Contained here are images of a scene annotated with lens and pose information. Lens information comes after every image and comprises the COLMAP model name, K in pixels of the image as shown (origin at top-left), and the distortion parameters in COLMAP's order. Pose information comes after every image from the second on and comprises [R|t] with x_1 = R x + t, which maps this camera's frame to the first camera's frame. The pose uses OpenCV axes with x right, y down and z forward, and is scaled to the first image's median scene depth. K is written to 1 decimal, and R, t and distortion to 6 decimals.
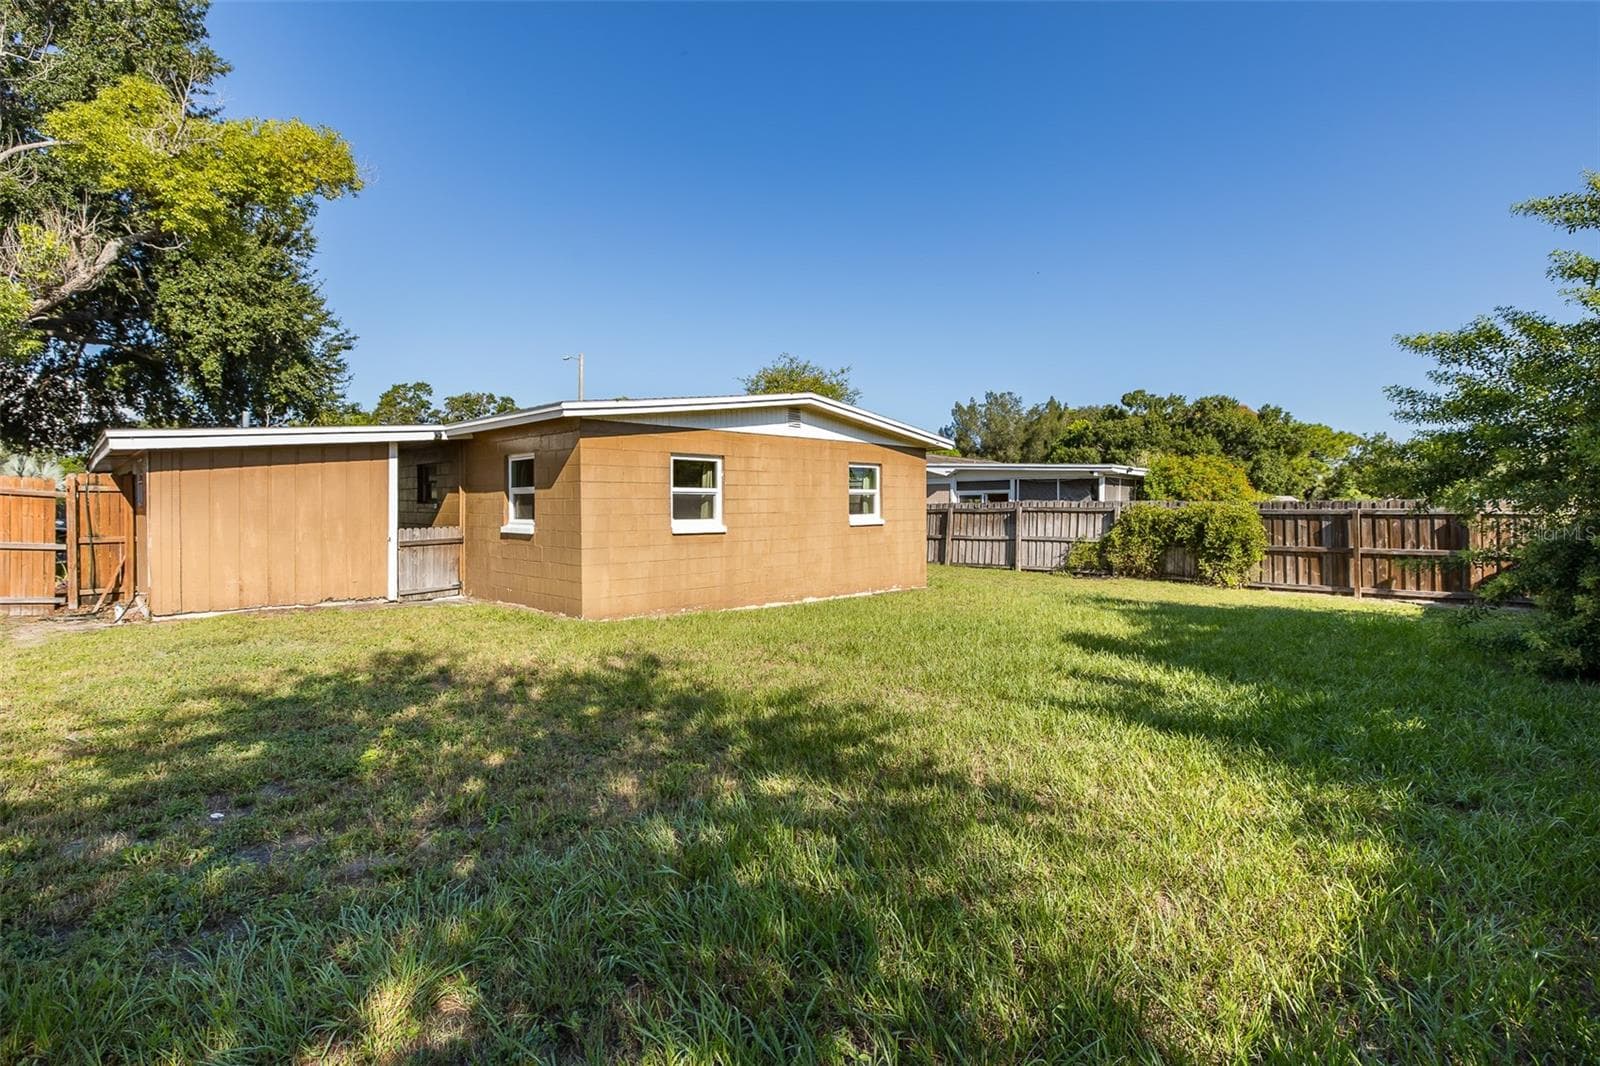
lens RADIAL K [[755.6, 0, 777.4], [0, 755.6, 516.4], [0, 0, 1]] dist [-0.002202, -0.000086]
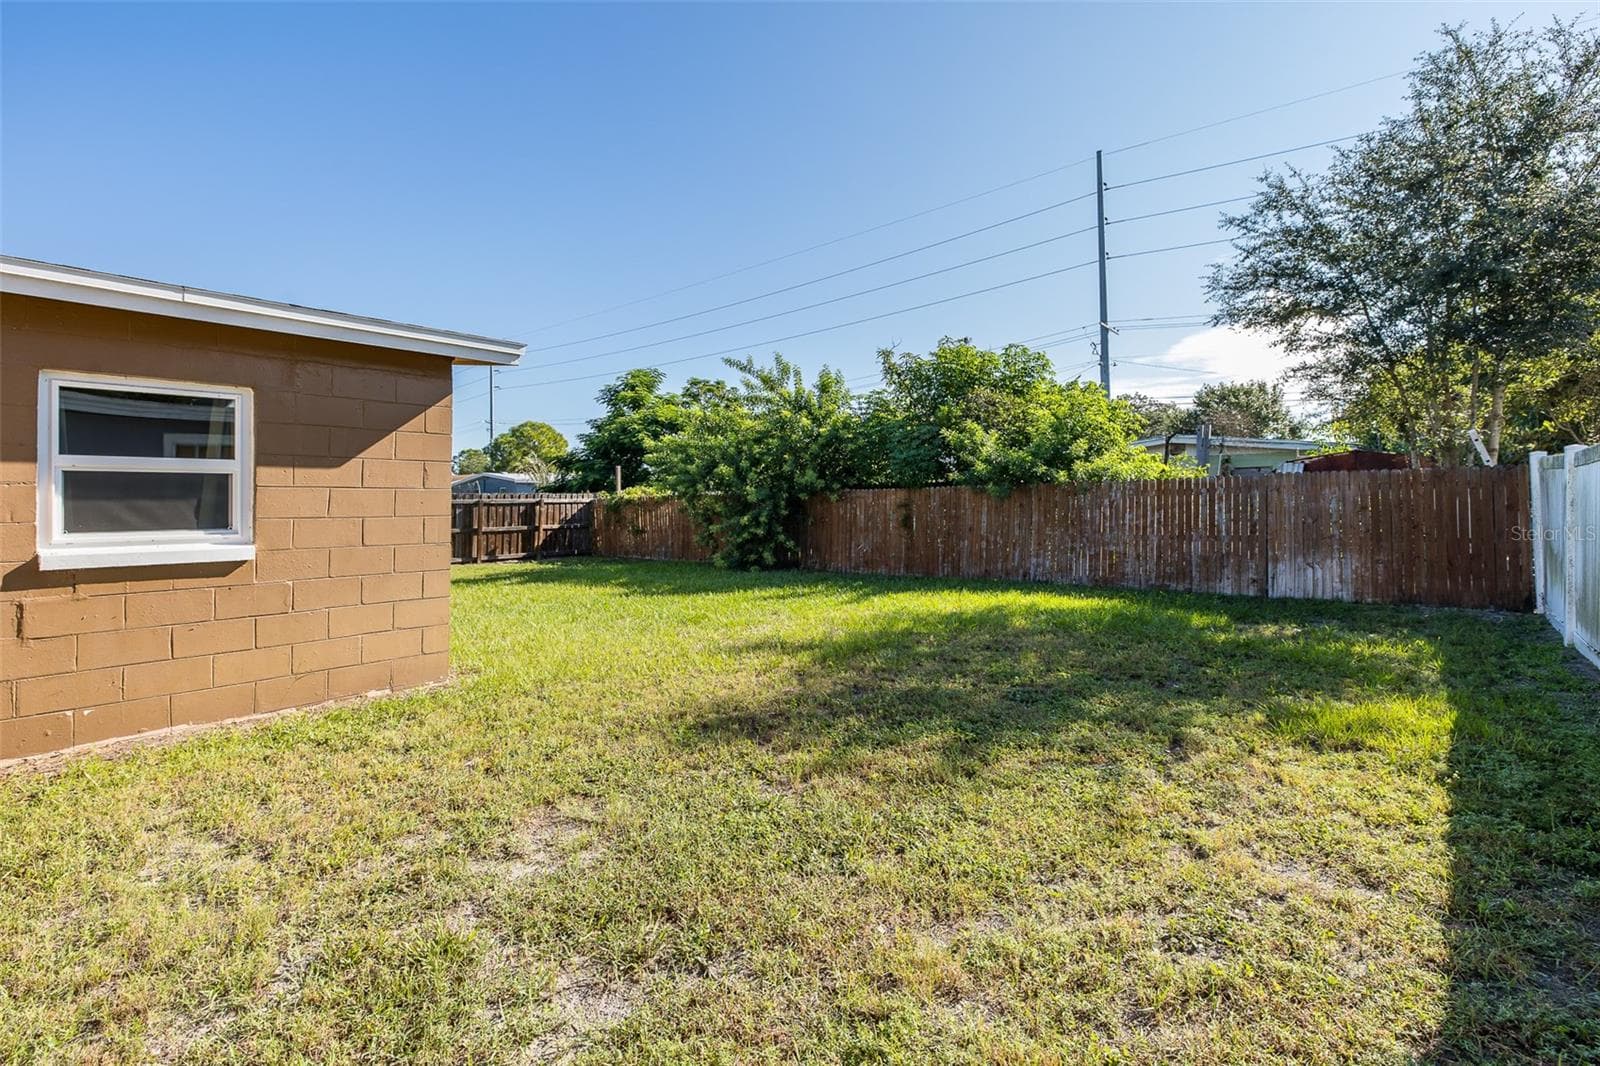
lens RADIAL K [[712.0, 0, 809.5], [0, 712.0, 499.4], [0, 0, 1]] dist [0.000274, -0.000221]
pose [[-0.068865, -0.003396, 0.997620, -0.539986], [0.010733, 0.999934, 0.004145, -0.008925], [-0.997568, 0.010993, -0.068824, 0.455275]]
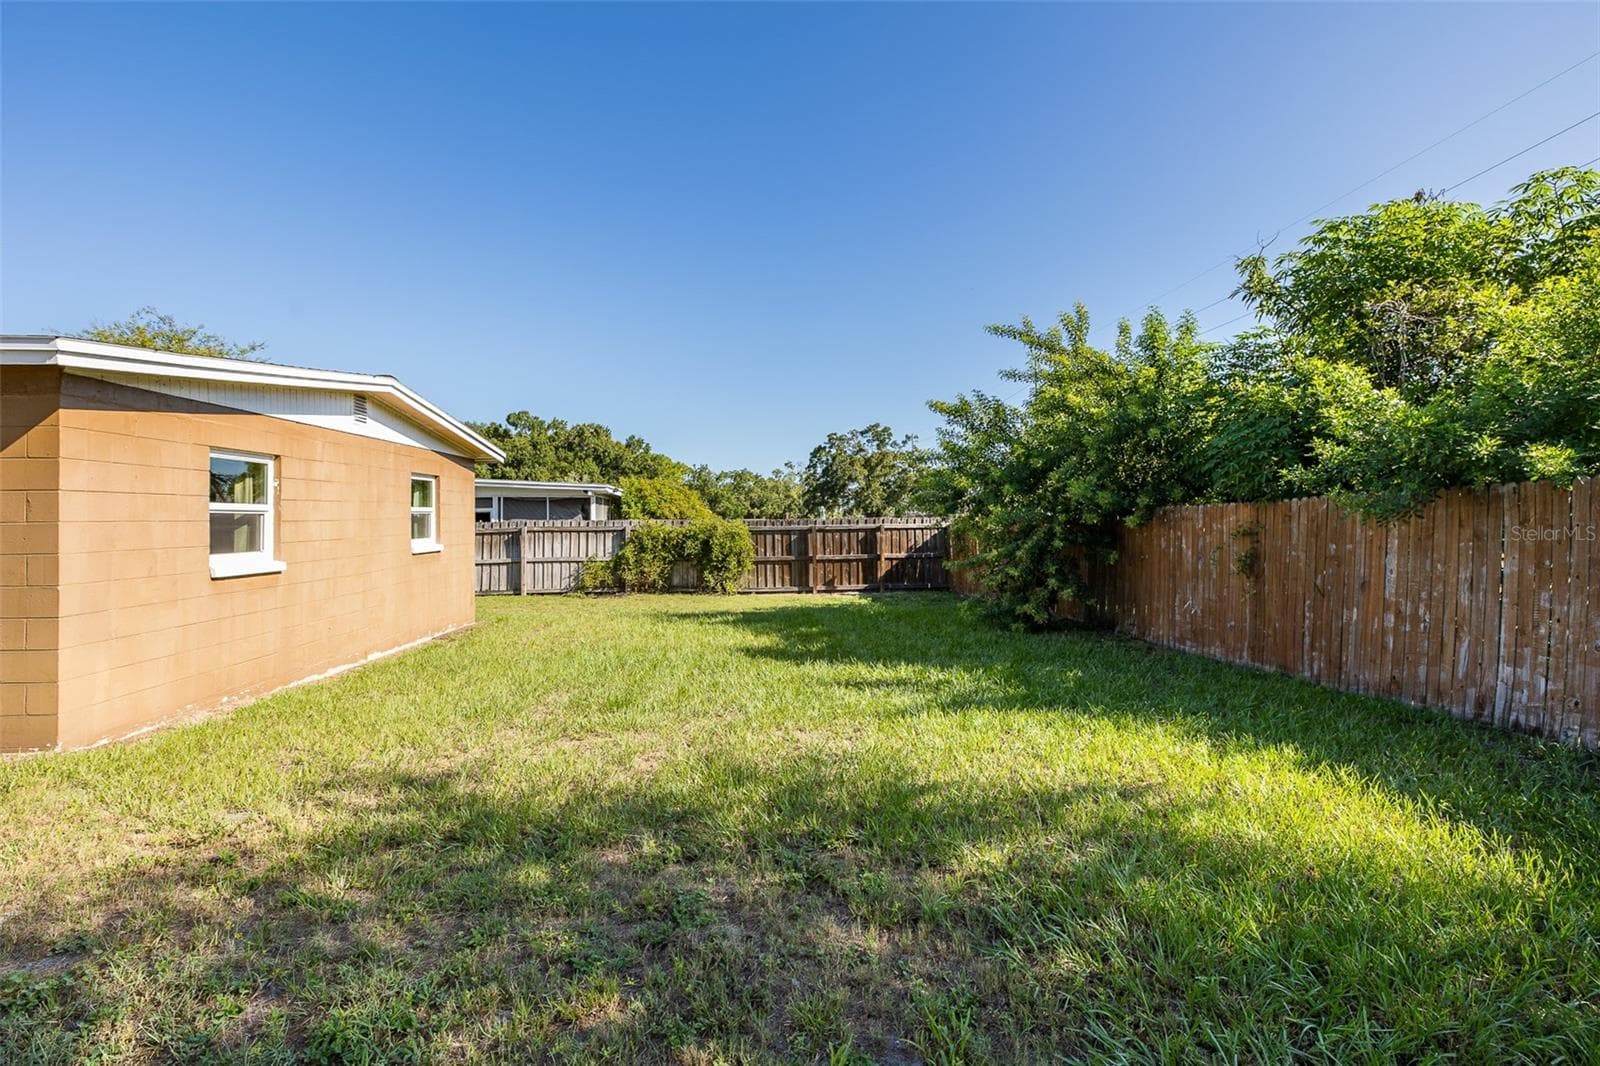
lens RADIAL K [[751.1, 0, 832.6], [0, 751.1, 499.9], [0, 0, 1]] dist [-0.000537, 0.000116]
pose [[0.631521, 0.016196, 0.775190, -0.199464], [0.019253, 0.999146, -0.036560, -0.005712], [-0.775120, 0.038013, 0.630670, 0.149395]]
